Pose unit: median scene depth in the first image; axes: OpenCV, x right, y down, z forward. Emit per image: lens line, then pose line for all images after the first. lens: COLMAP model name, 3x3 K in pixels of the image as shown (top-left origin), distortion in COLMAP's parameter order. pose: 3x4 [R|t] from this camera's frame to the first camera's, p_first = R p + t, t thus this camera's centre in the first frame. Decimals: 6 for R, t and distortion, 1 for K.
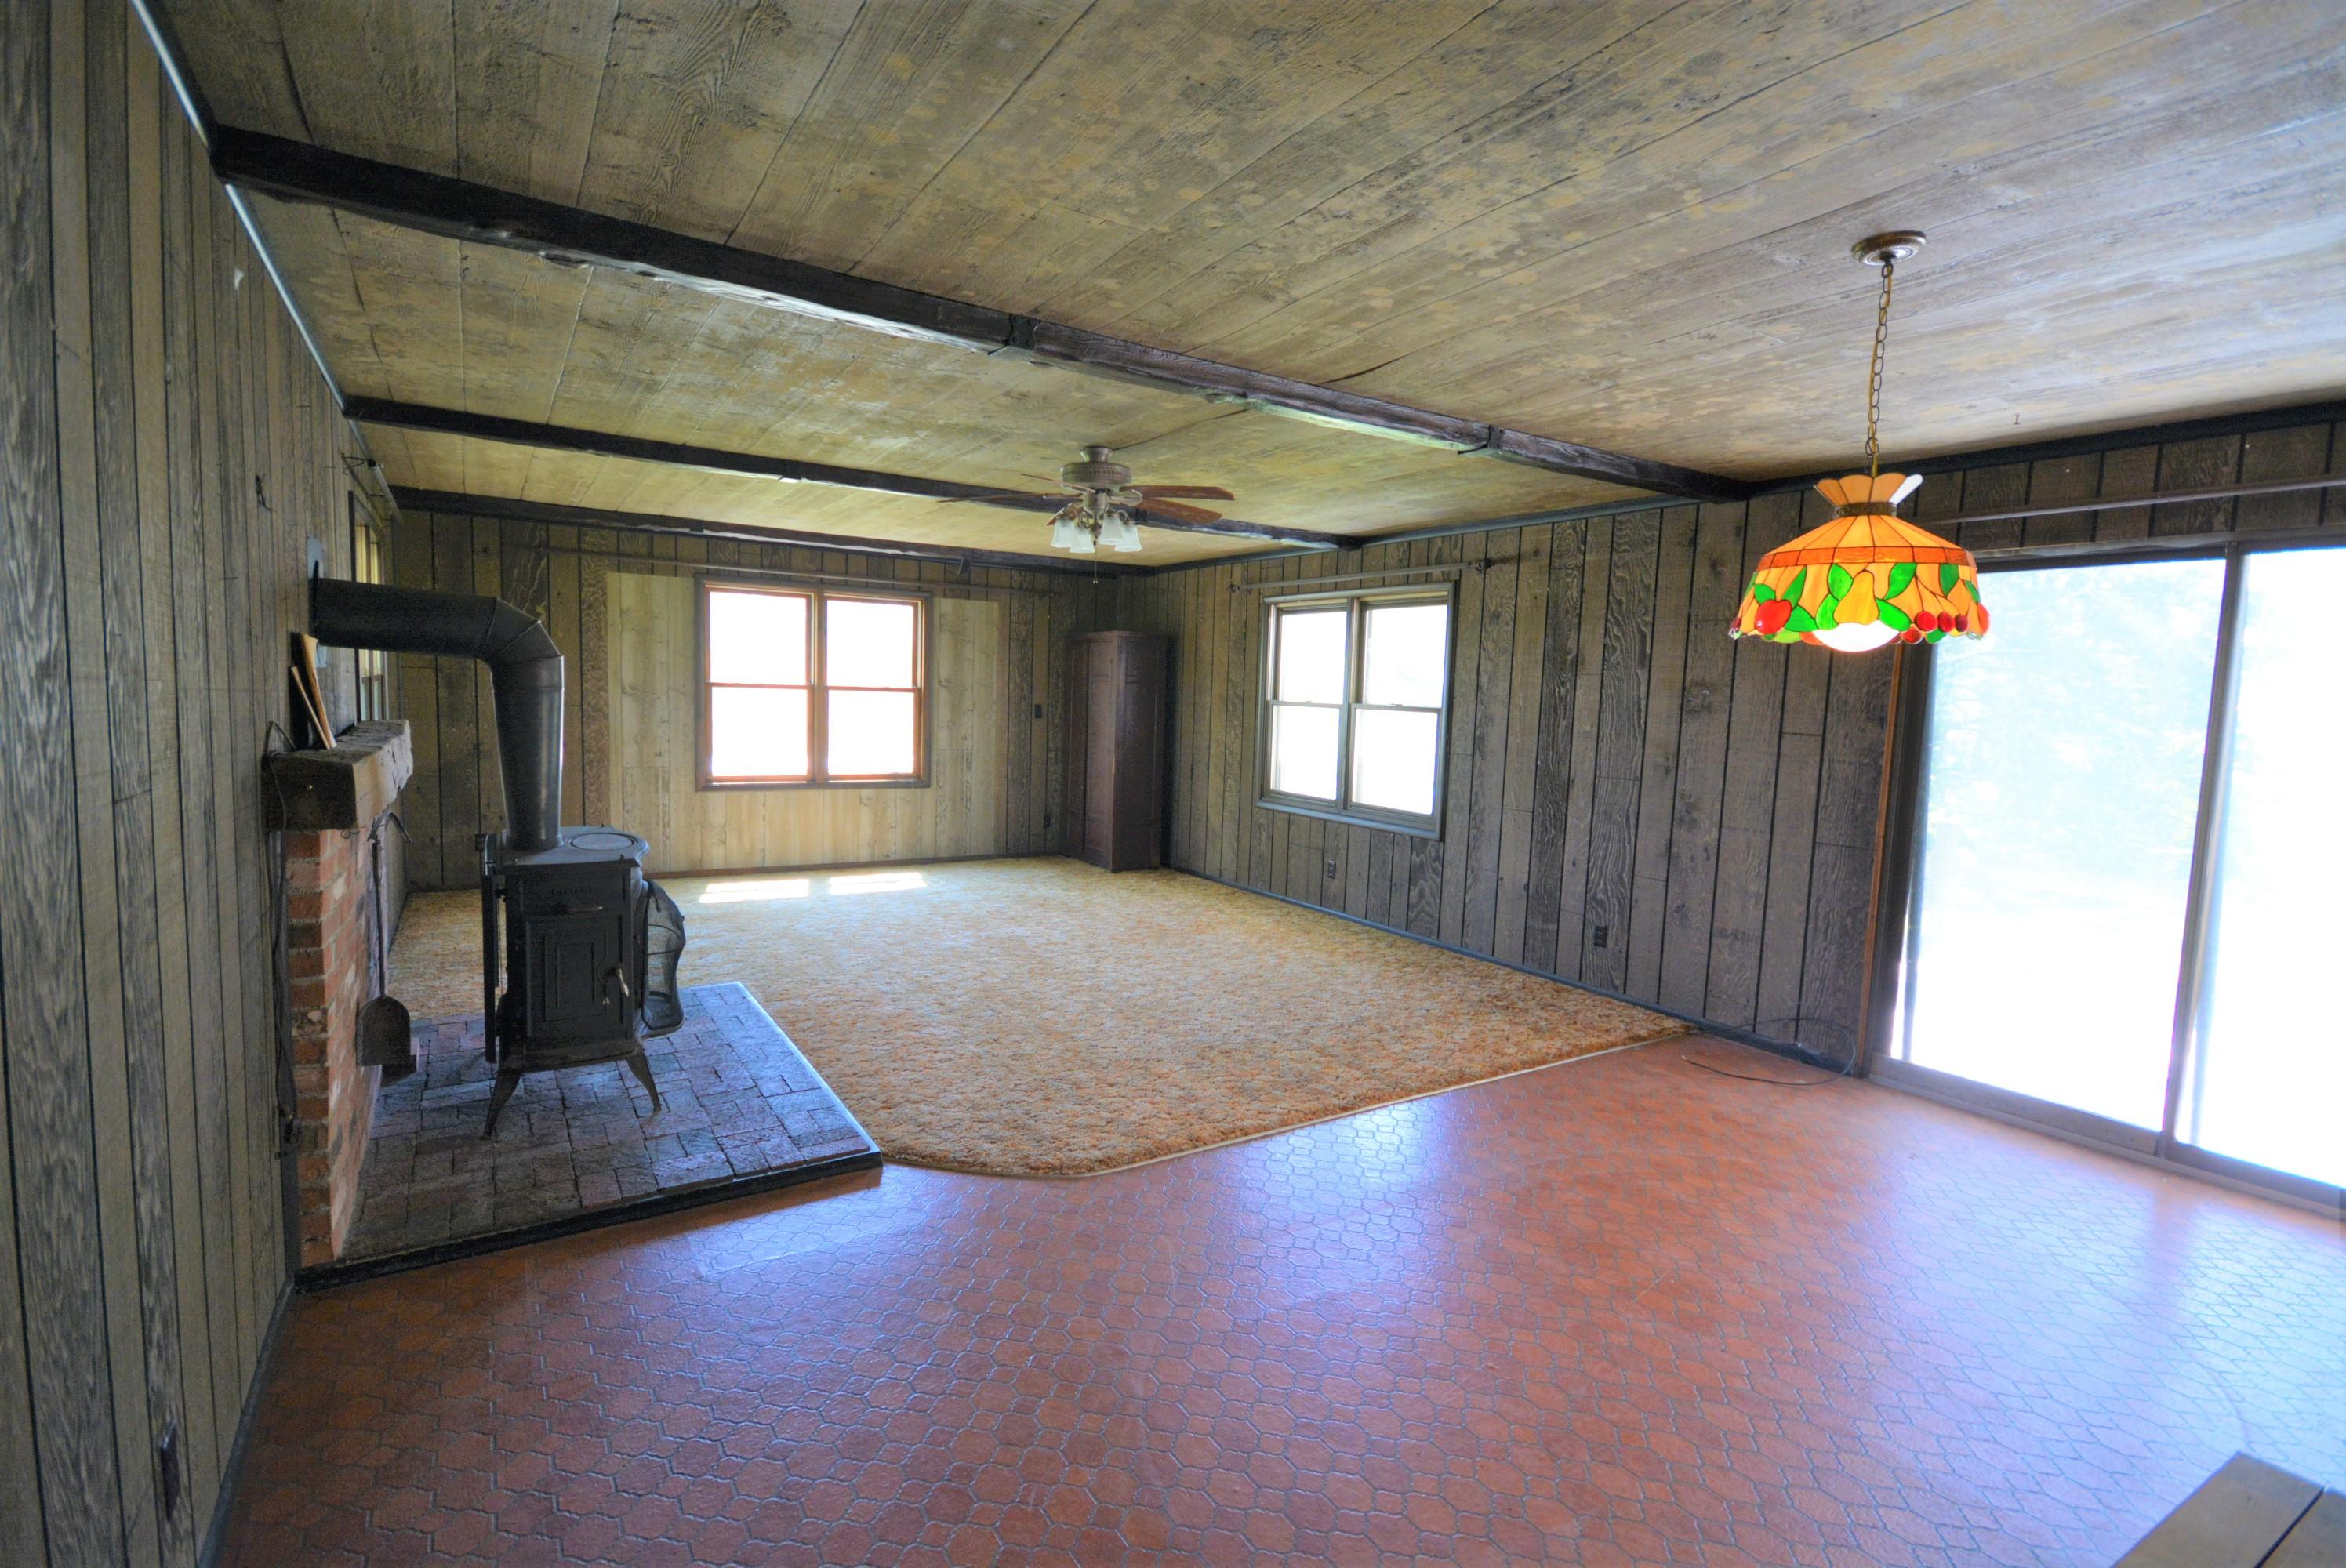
lens RADIAL K [[1098.9, 0, 1177.4], [0, 1098.9, 788.2], [0, 0, 1]] dist [0.000750, -0.003647]
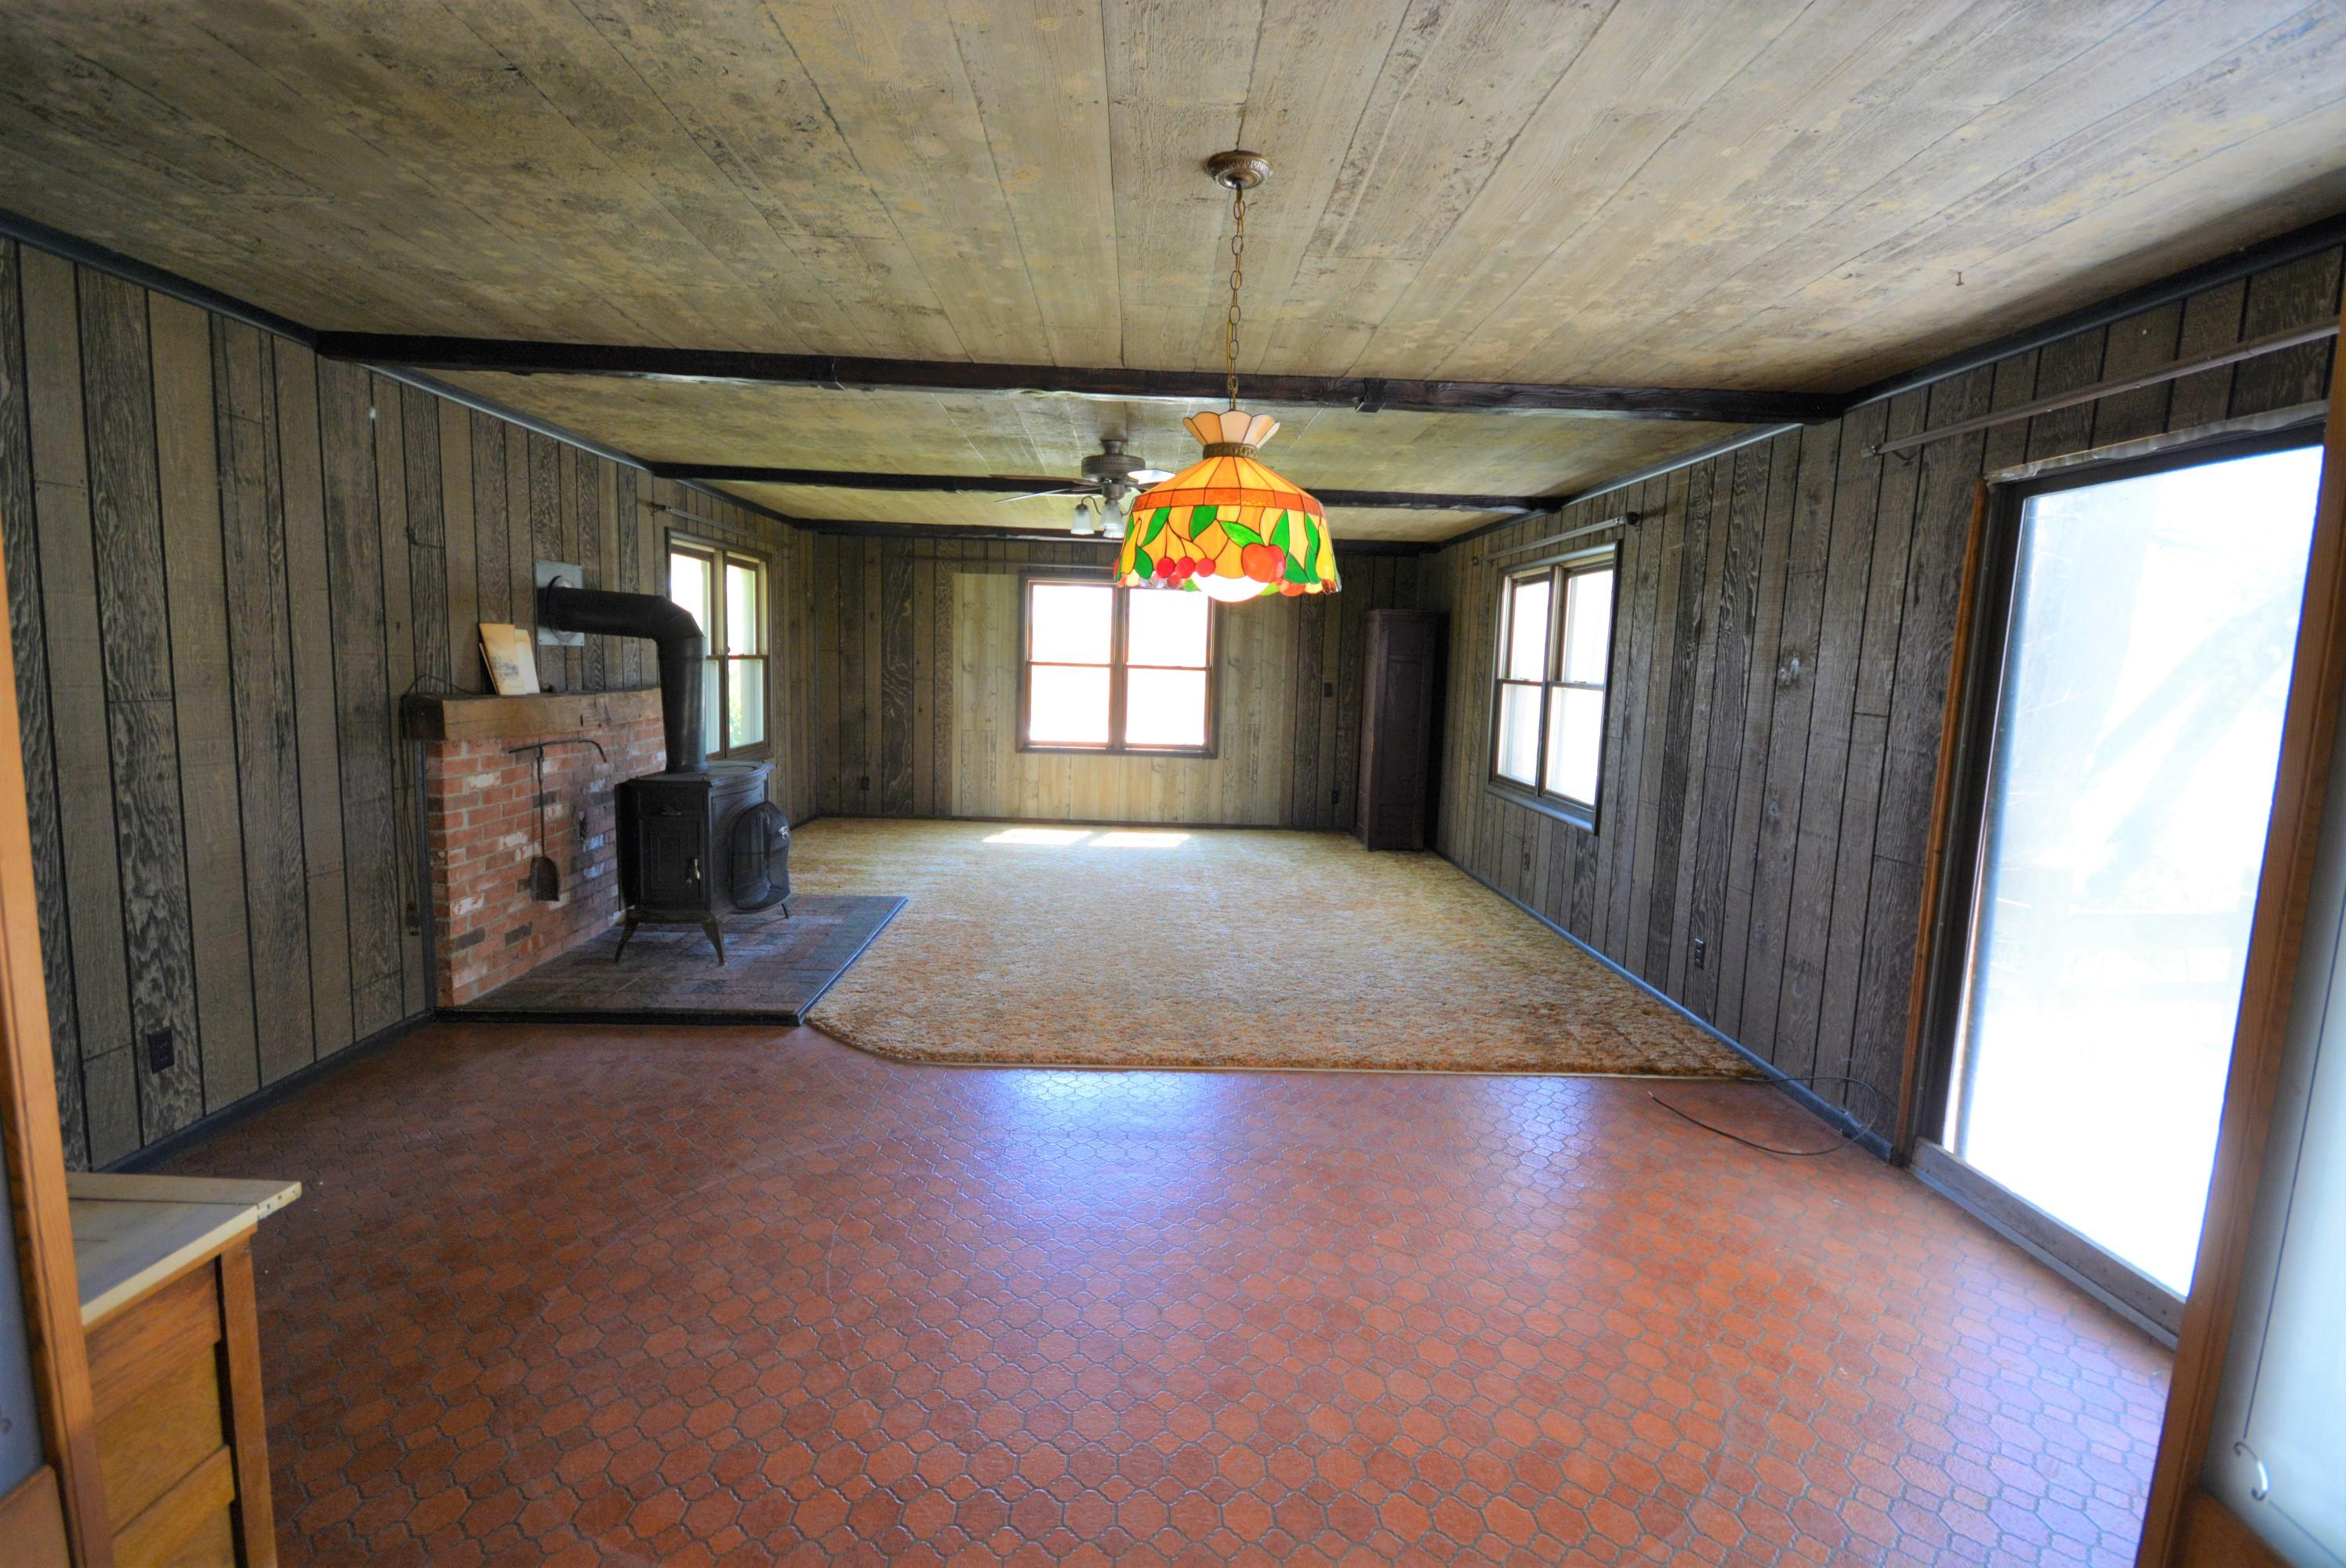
lens RADIAL K [[1098.9, 0, 1168.0], [0, 1098.9, 788.1], [0, 0, 1]] dist [0.000750, -0.003647]
pose [[0.856598, 0.055000, -0.513044, 0.470799], [-0.049556, 0.998476, 0.024300, 0.006964], [0.513598, 0.004609, 0.858018, 0.070788]]
